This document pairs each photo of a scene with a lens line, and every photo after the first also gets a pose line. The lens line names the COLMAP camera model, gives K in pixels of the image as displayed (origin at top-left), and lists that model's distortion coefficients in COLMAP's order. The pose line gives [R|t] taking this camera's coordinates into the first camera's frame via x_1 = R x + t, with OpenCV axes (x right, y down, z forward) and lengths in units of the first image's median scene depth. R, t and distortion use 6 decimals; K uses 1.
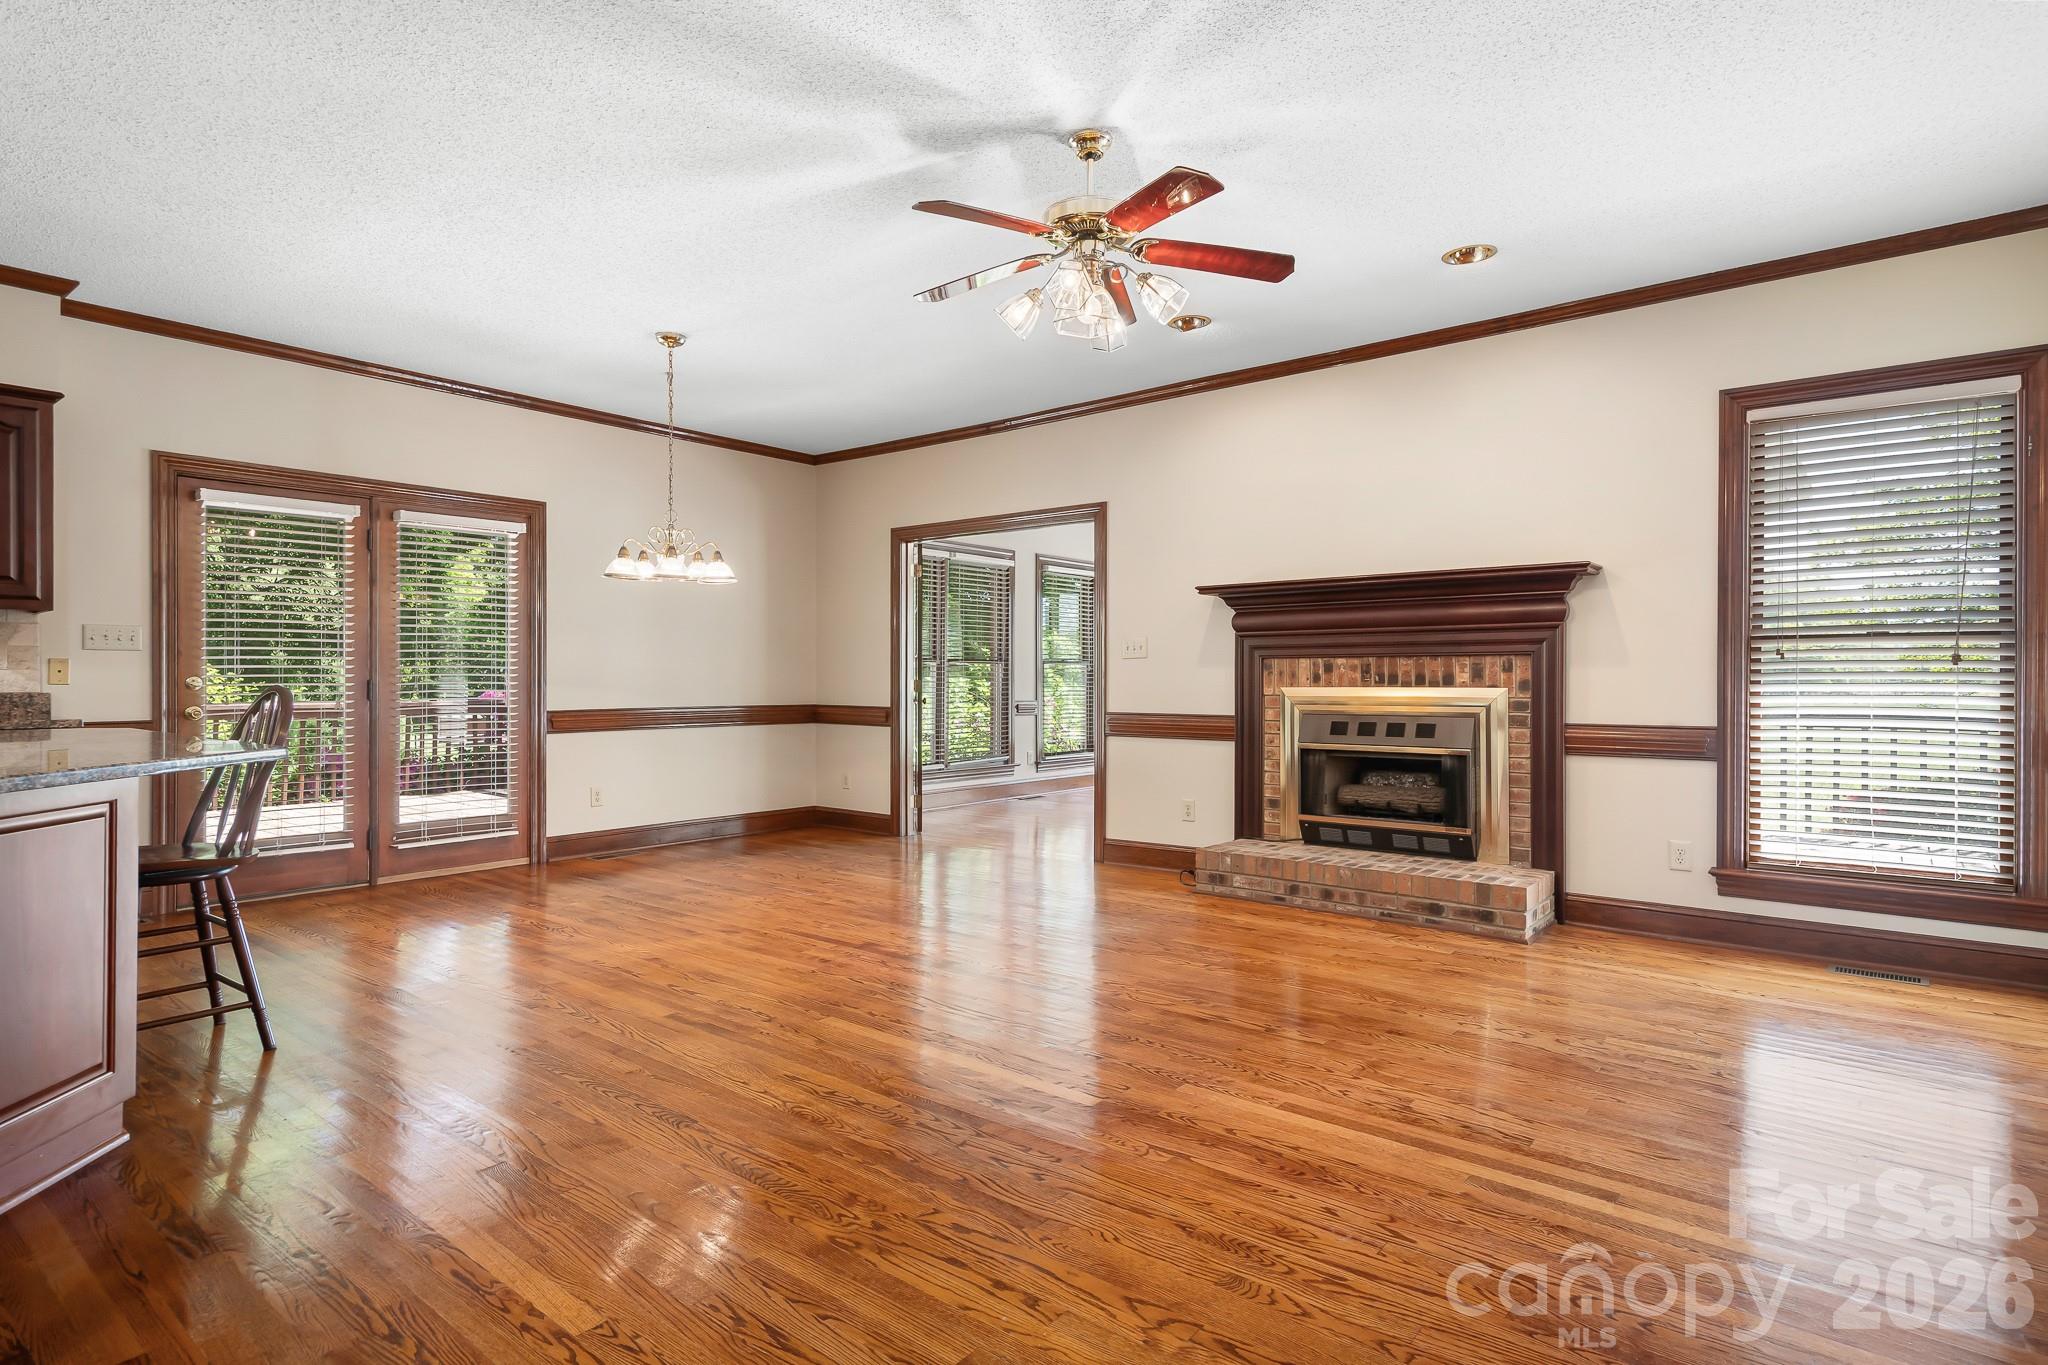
lens RADIAL K [[1050.4, 0, 1053.7], [0, 1050.4, 685.8], [0, 0, 1]] dist [0.005512, -0.001782]
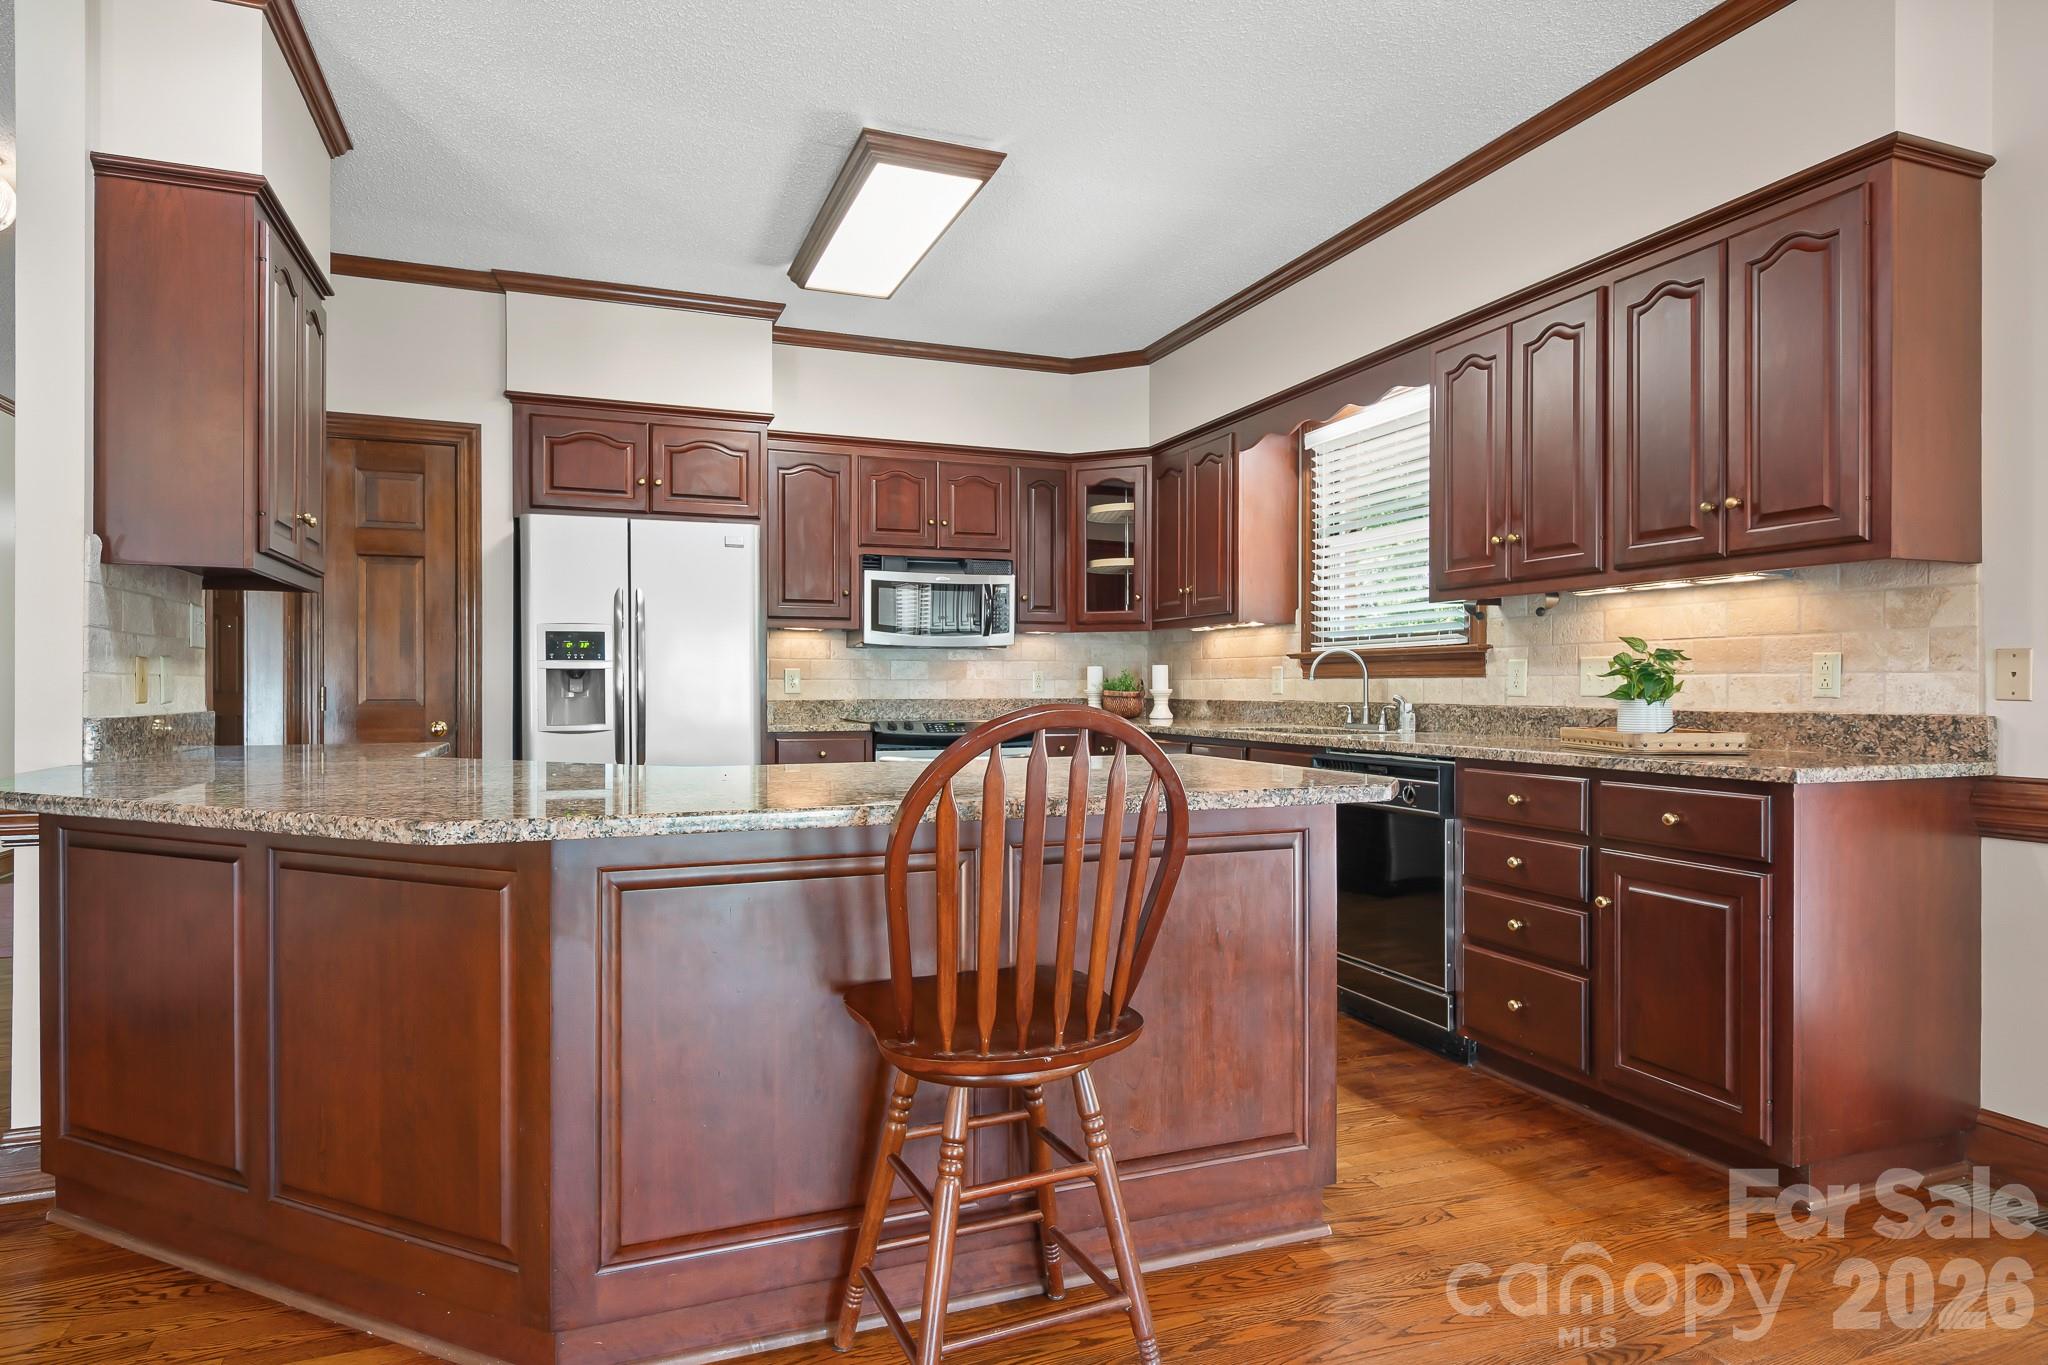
lens RADIAL K [[1141.0, 0, 1016.3], [0, 1141.0, 696.4], [0, 0, 1]] dist [-0.010147, 0.000710]
pose [[-0.523071, 0.007869, -0.852253, -0.216148], [-0.006479, 0.999892, 0.013208, -0.006741], [0.852265, 0.012431, -0.522963, 0.803718]]
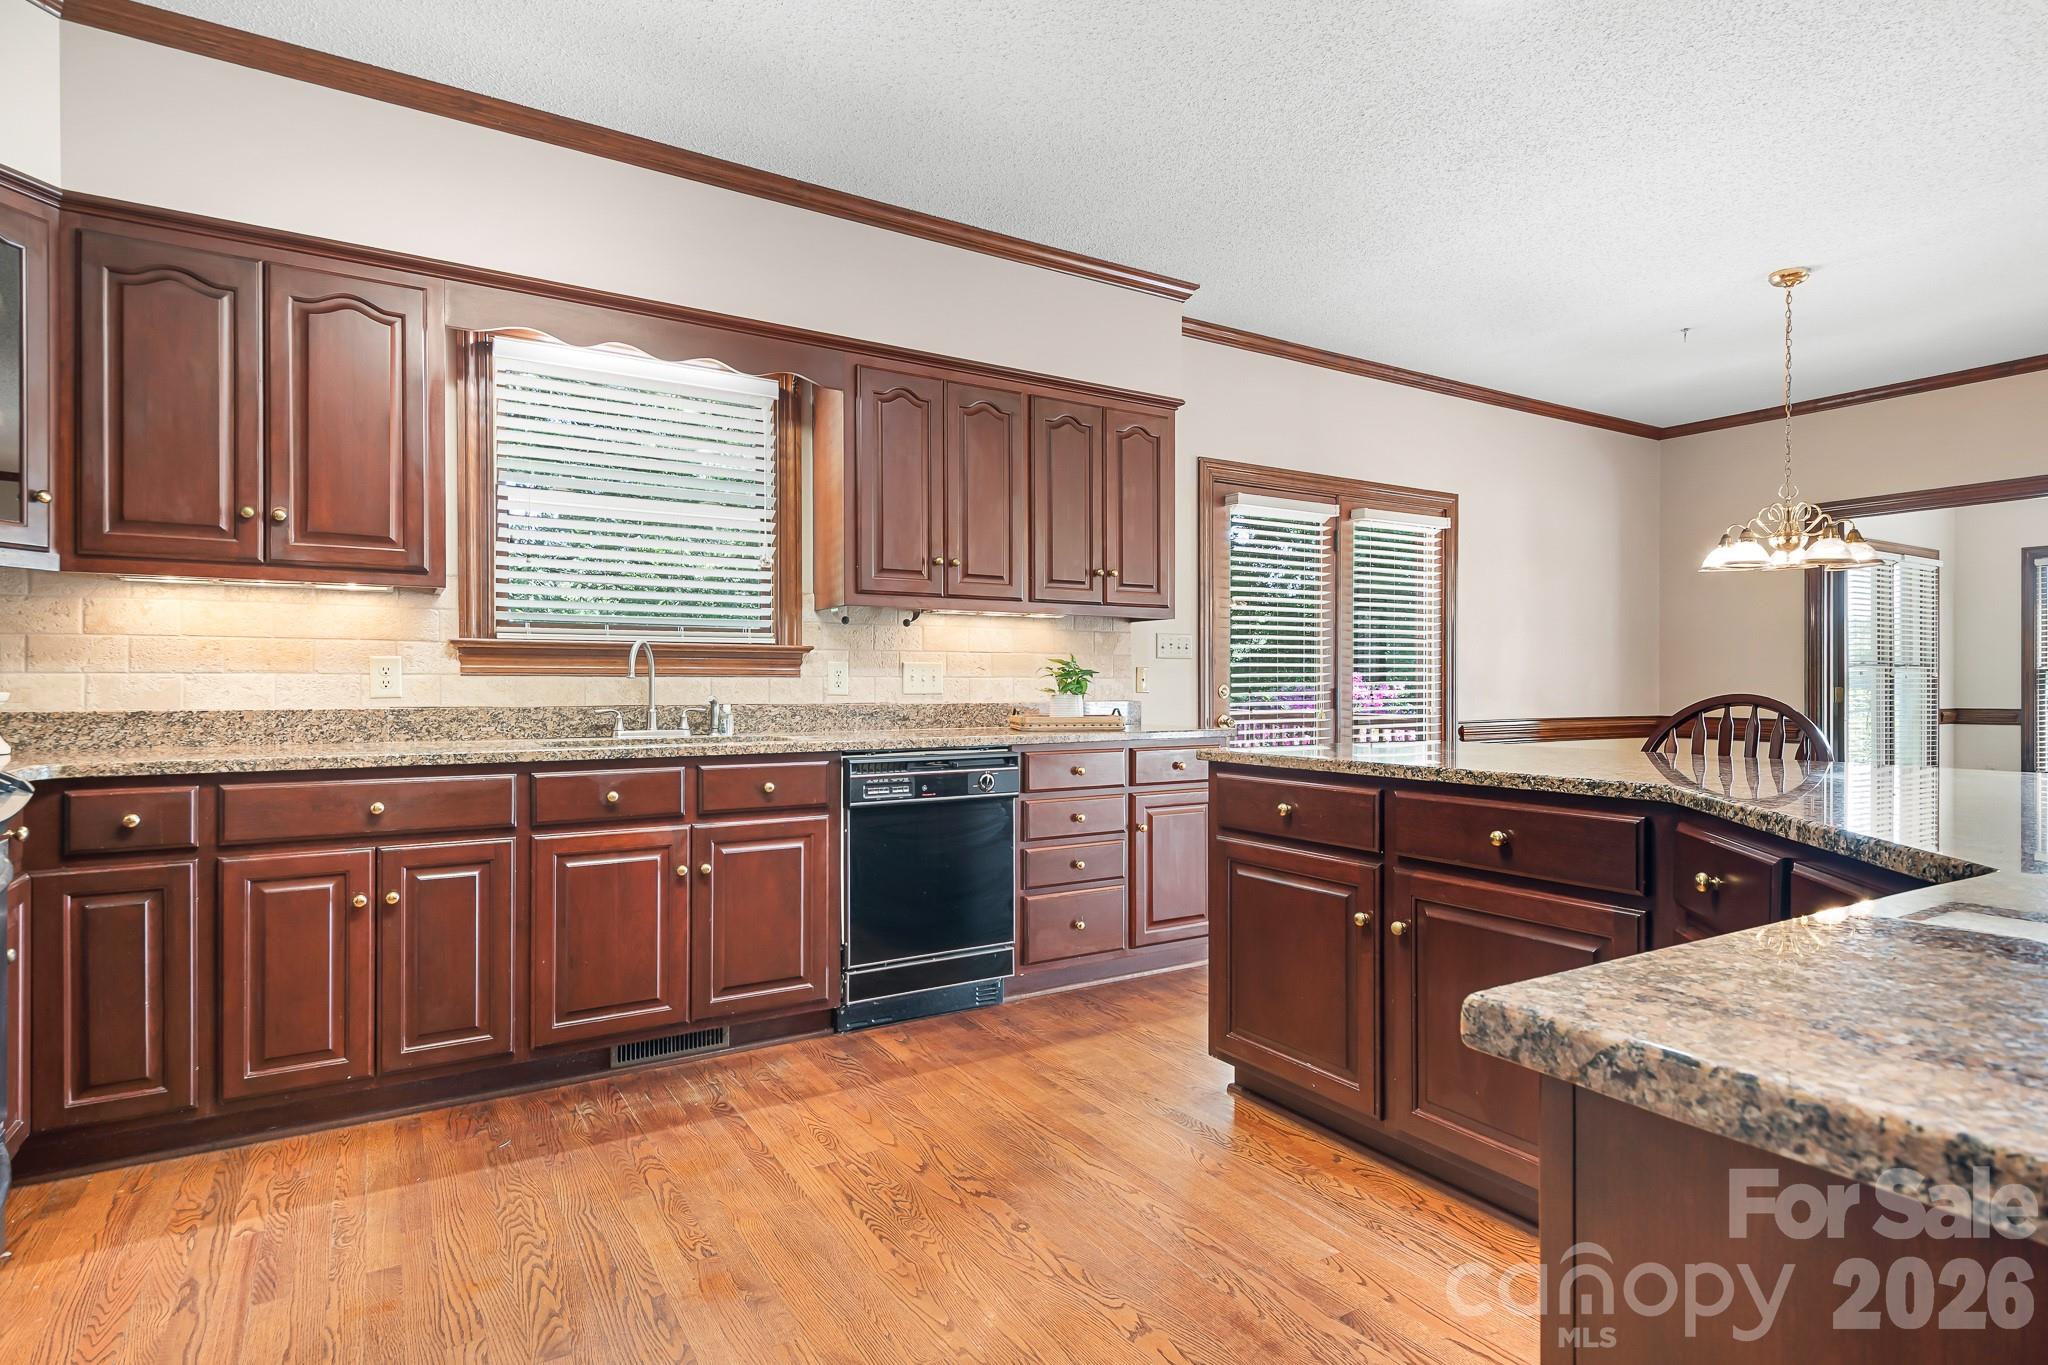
lens RADIAL K [[1050.4, 0, 1040.7], [0, 1050.4, 690.8], [0, 0, 1]] dist [0.005512, -0.001782]
pose [[0.941485, 0.000738, -0.337055, -0.636864], [-0.001911, 0.999993, -0.003149, 0.000107], [0.337051, 0.003608, 0.941480, 0.019037]]
